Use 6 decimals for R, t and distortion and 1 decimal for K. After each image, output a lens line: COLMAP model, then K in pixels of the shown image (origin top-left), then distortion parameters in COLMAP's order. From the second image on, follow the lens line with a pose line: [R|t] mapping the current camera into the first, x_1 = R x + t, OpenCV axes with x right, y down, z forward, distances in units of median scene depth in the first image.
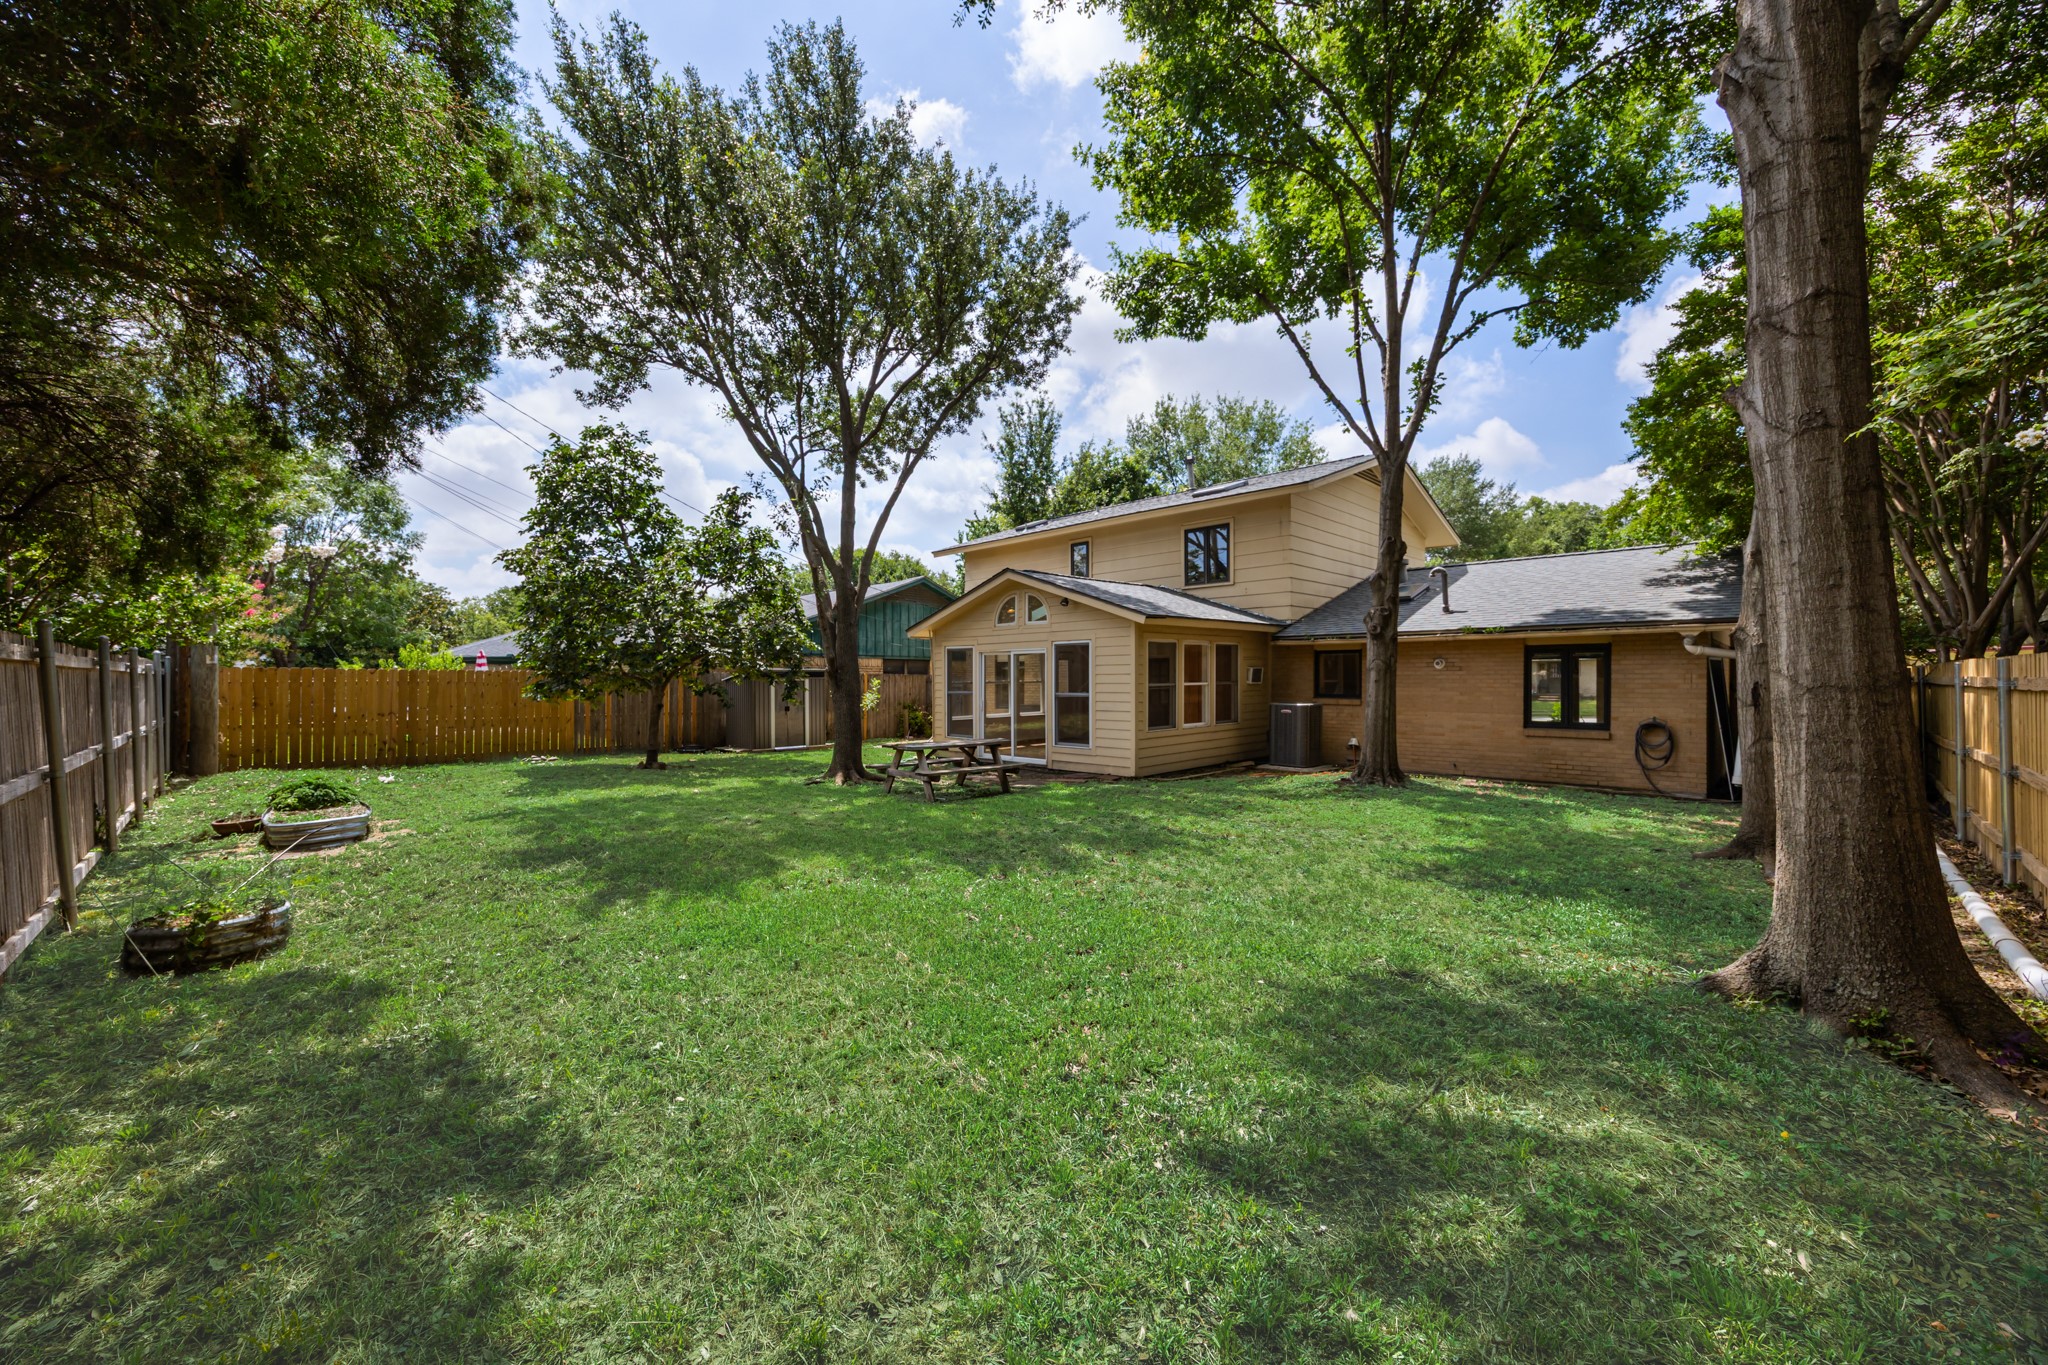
lens RADIAL K [[797.1, 0, 1026.4], [0, 797.1, 680.4], [0, 0, 1]] dist [0.003848, 0.000353]
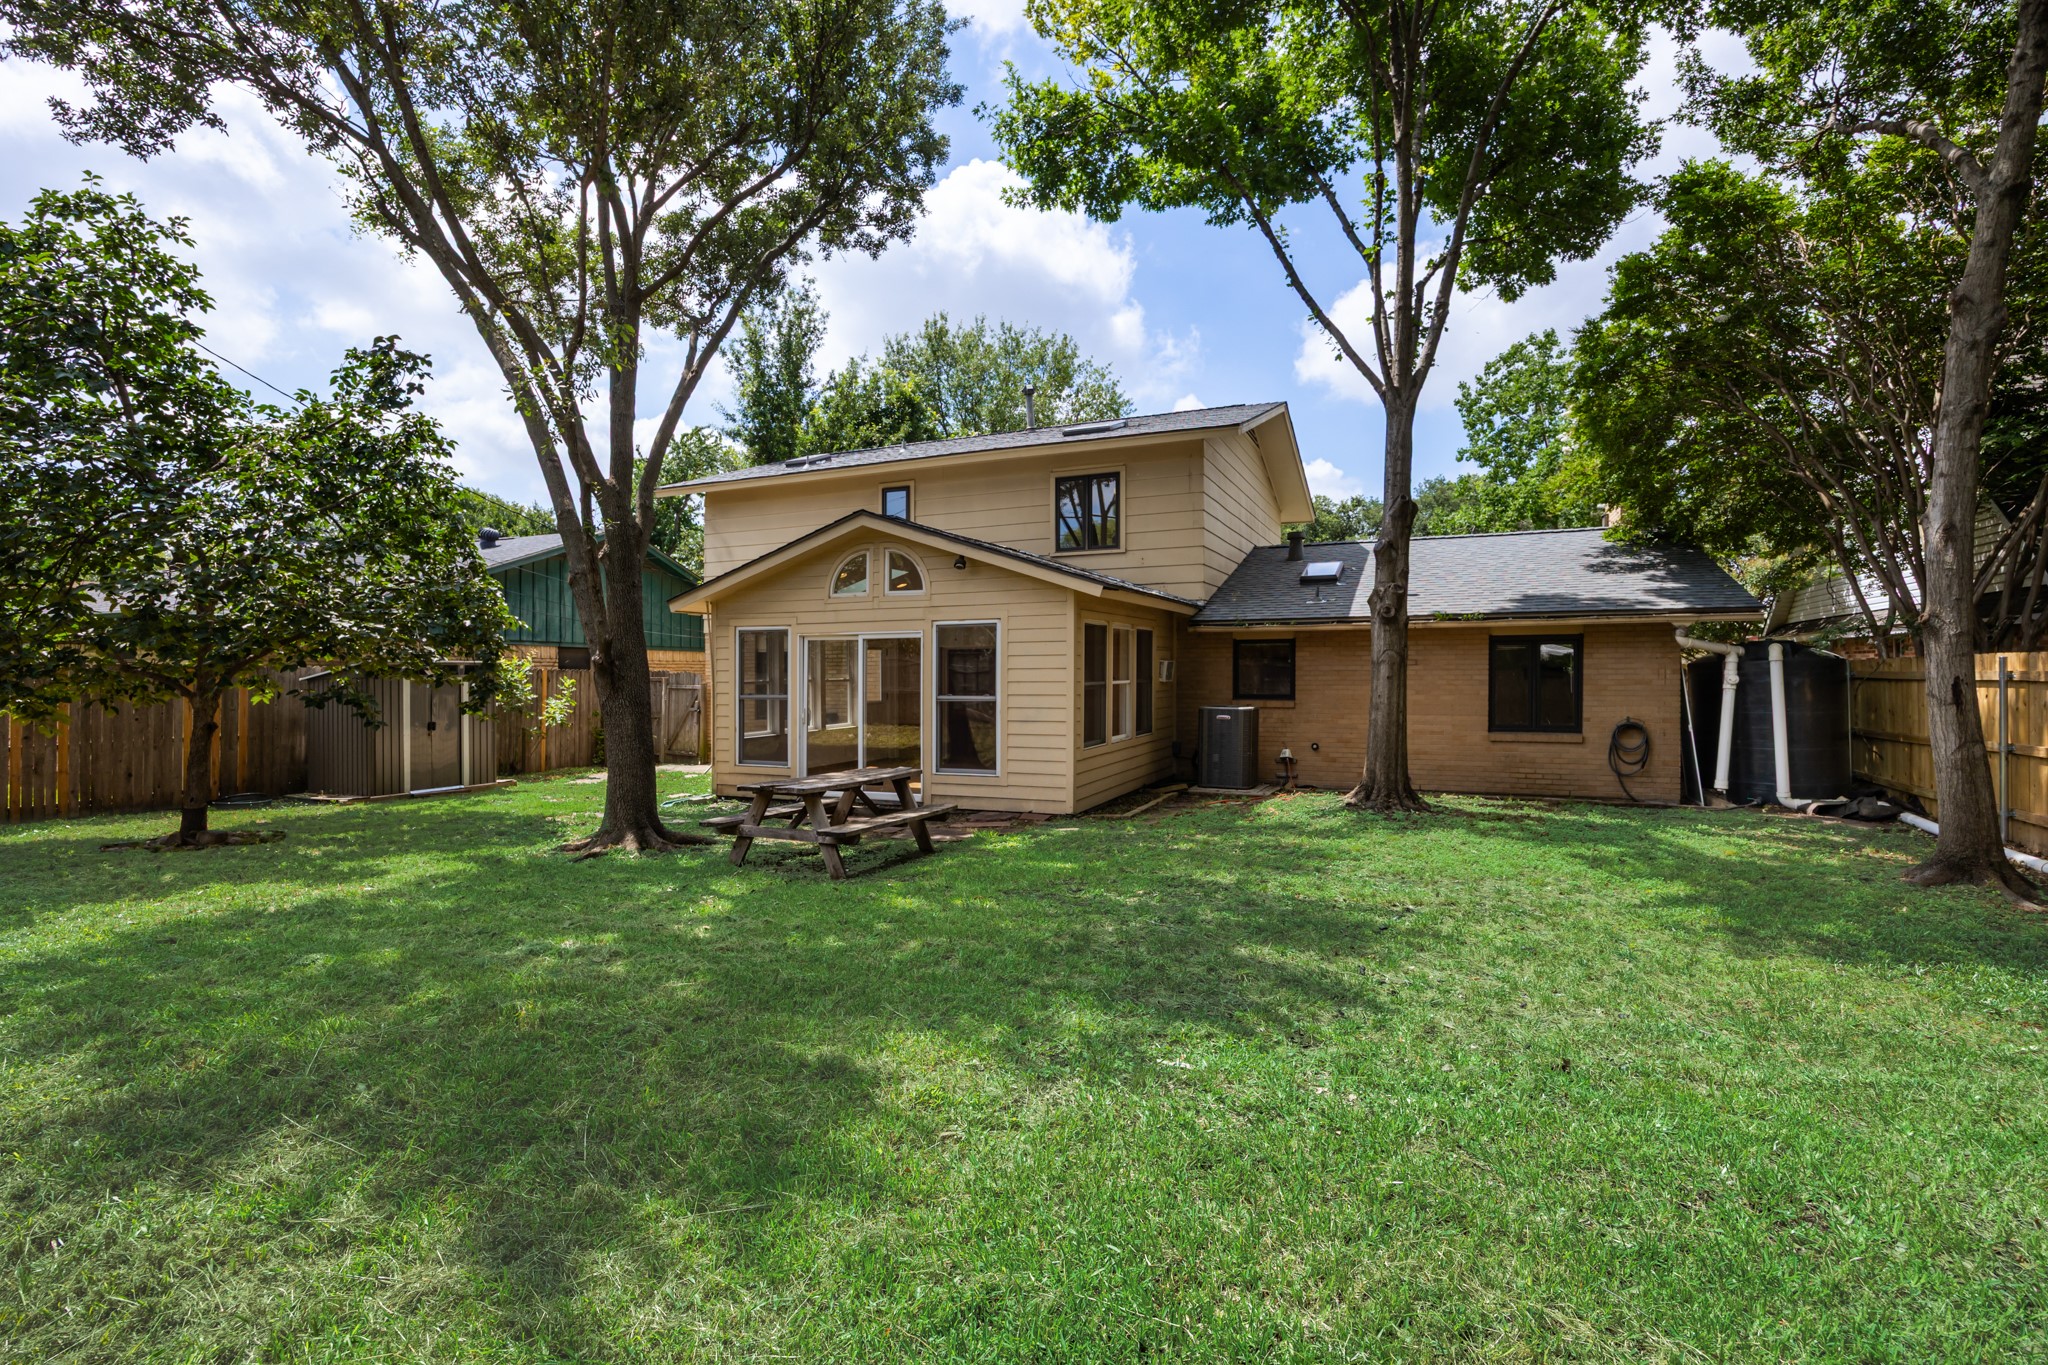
lens RADIAL K [[962.9, 0, 1034.0], [0, 962.9, 677.8], [0, 0, 1]] dist [-0.012542, -0.000486]
pose [[0.929273, -0.001868, 0.369389, -0.187458], [0.002510, 0.999996, -0.001258, 0.001230], [-0.369386, 0.002096, 0.929274, 0.197657]]
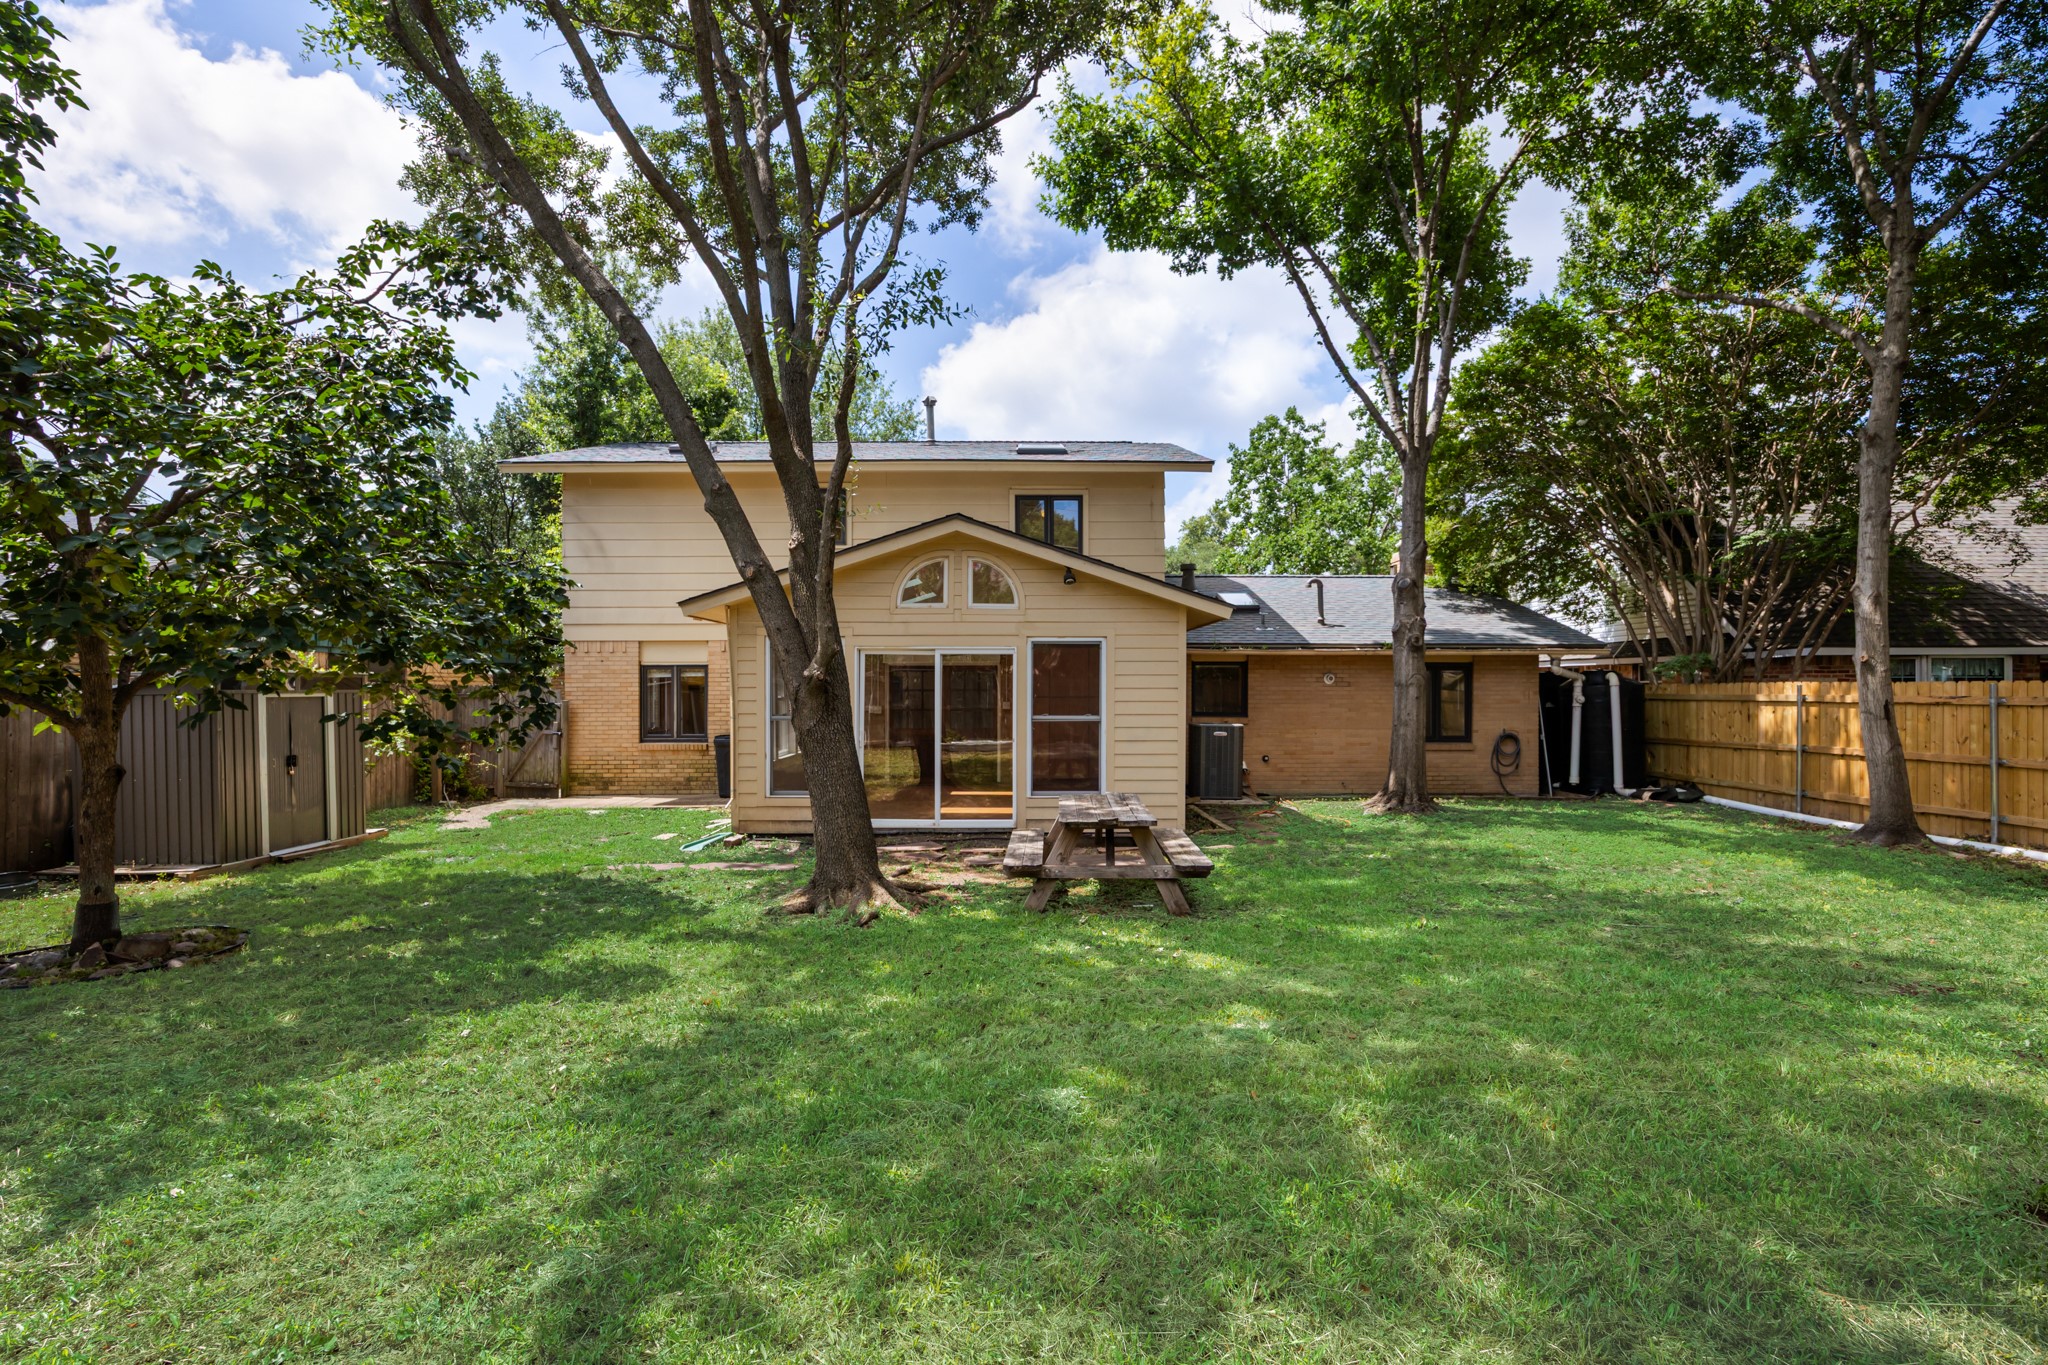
lens RADIAL K [[909.7, 0, 1023.8], [0, 909.7, 708.0], [0, 0, 1]] dist [-0.014775, -0.000336]
pose [[0.696140, -0.009349, 0.717846, -0.493154], [-0.001020, 0.999901, 0.014011, -0.000965], [-0.717906, -0.010486, 0.696061, 0.478380]]
